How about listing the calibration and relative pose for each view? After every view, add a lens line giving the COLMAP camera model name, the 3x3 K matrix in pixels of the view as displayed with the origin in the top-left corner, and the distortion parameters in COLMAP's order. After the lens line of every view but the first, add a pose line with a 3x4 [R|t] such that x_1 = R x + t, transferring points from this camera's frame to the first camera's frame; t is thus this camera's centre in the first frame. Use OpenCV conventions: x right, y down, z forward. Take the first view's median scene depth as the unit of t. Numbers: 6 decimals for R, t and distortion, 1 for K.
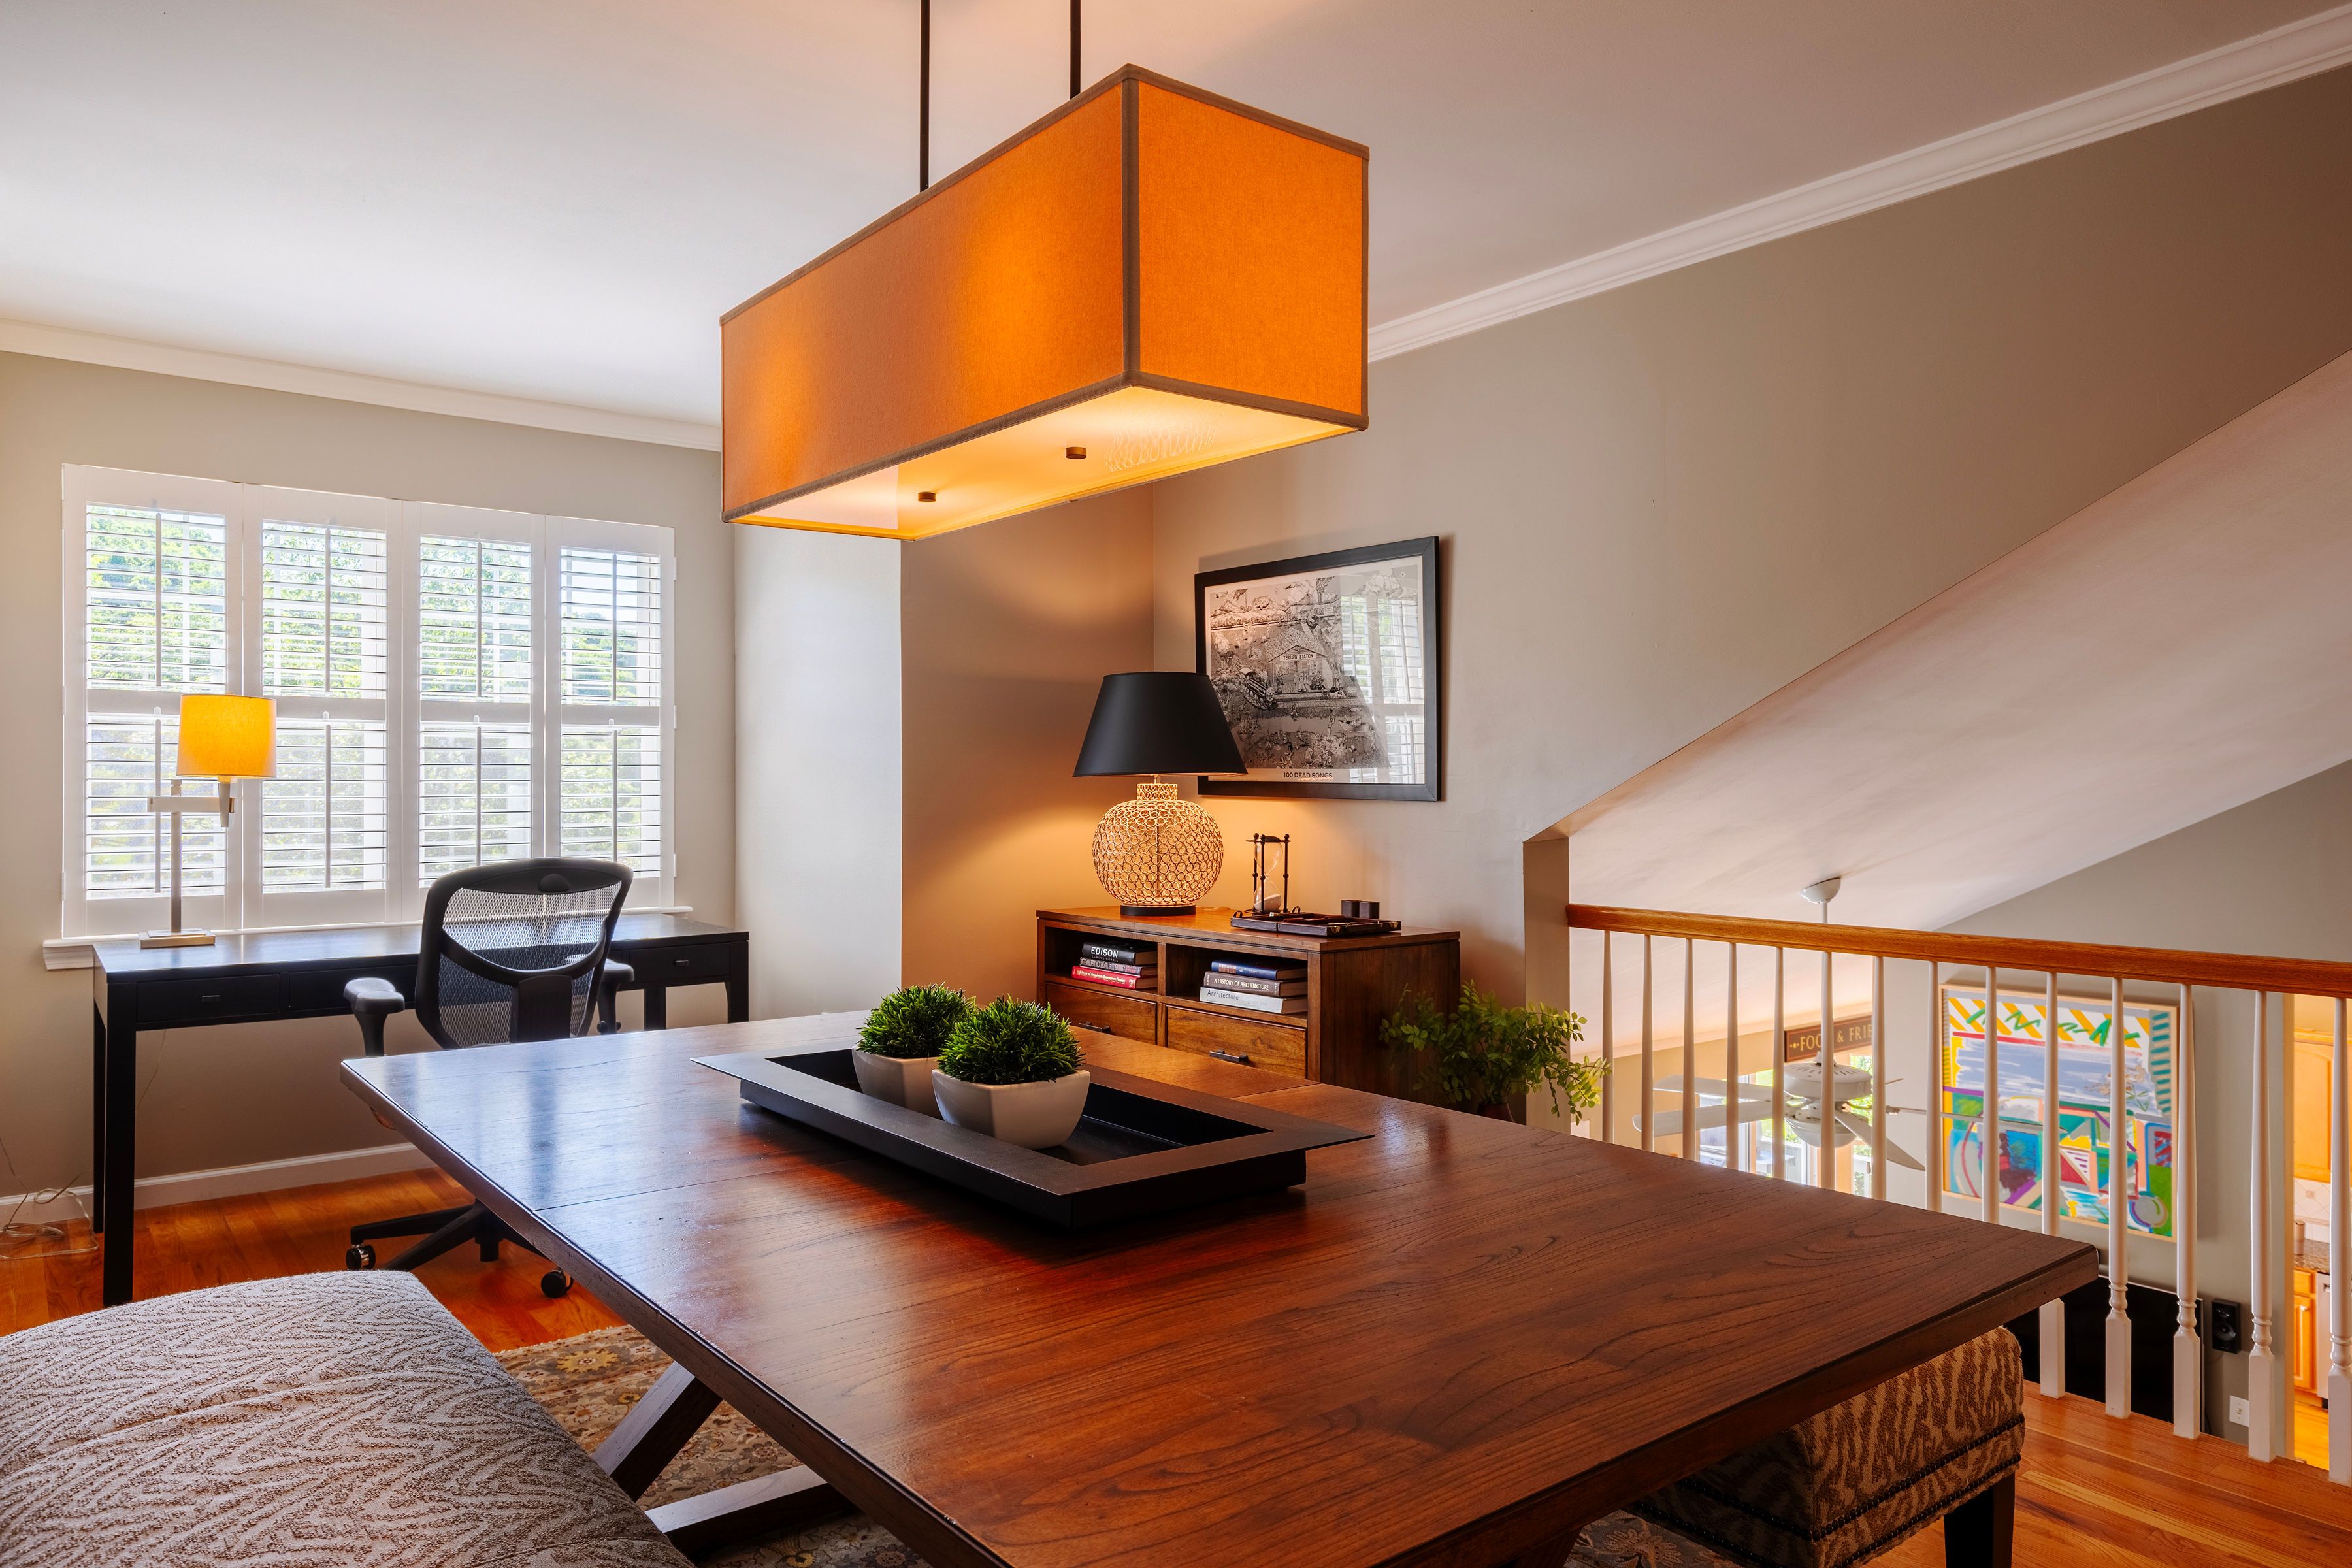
lens RADIAL K [[1560.1, 0, 1176.0], [0, 1560.1, 784.0], [0, 0, 1]] dist [-0.089780, -0.000283]
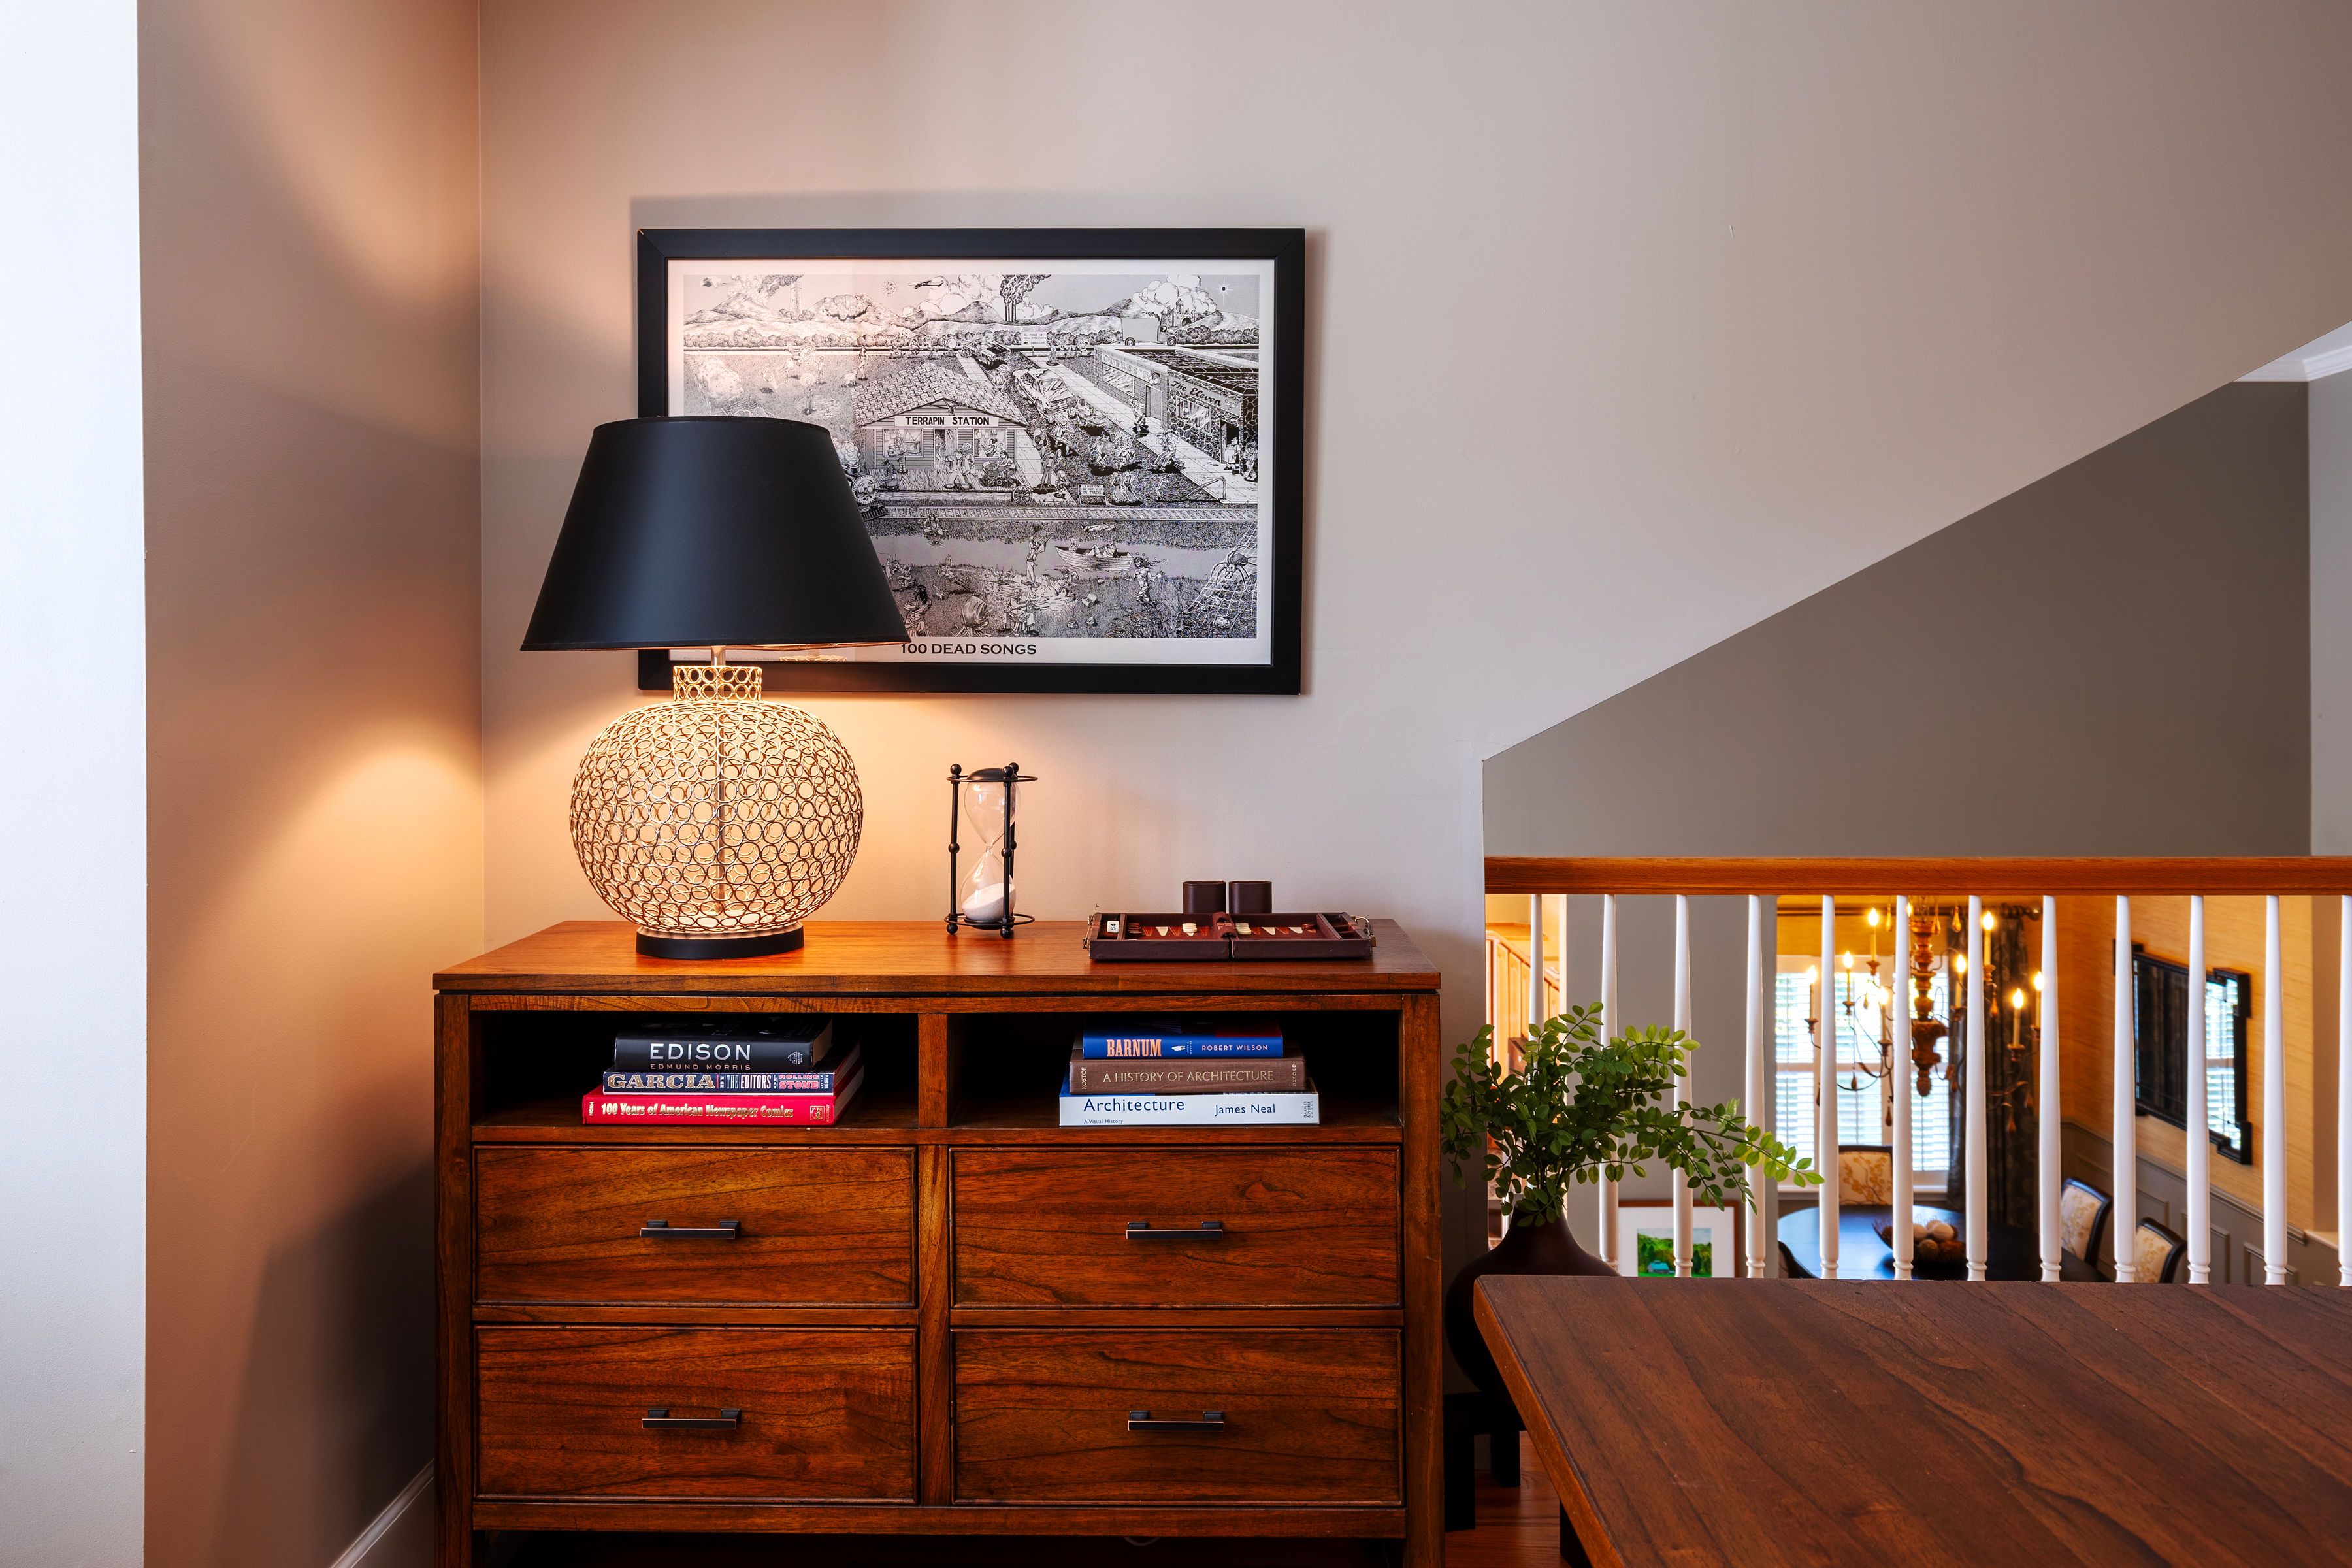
lens RADIAL K [[1838.9, 0, 1168.5], [0, 1838.9, 676.2], [0, 0, 1]] dist [-0.001167, 0.001647]
pose [[0.625929, -0.005387, 0.779861, -0.355901], [0.004869, 0.999984, 0.003000, 0.001887], [-0.779865, 0.001920, 0.625945, 0.563513]]
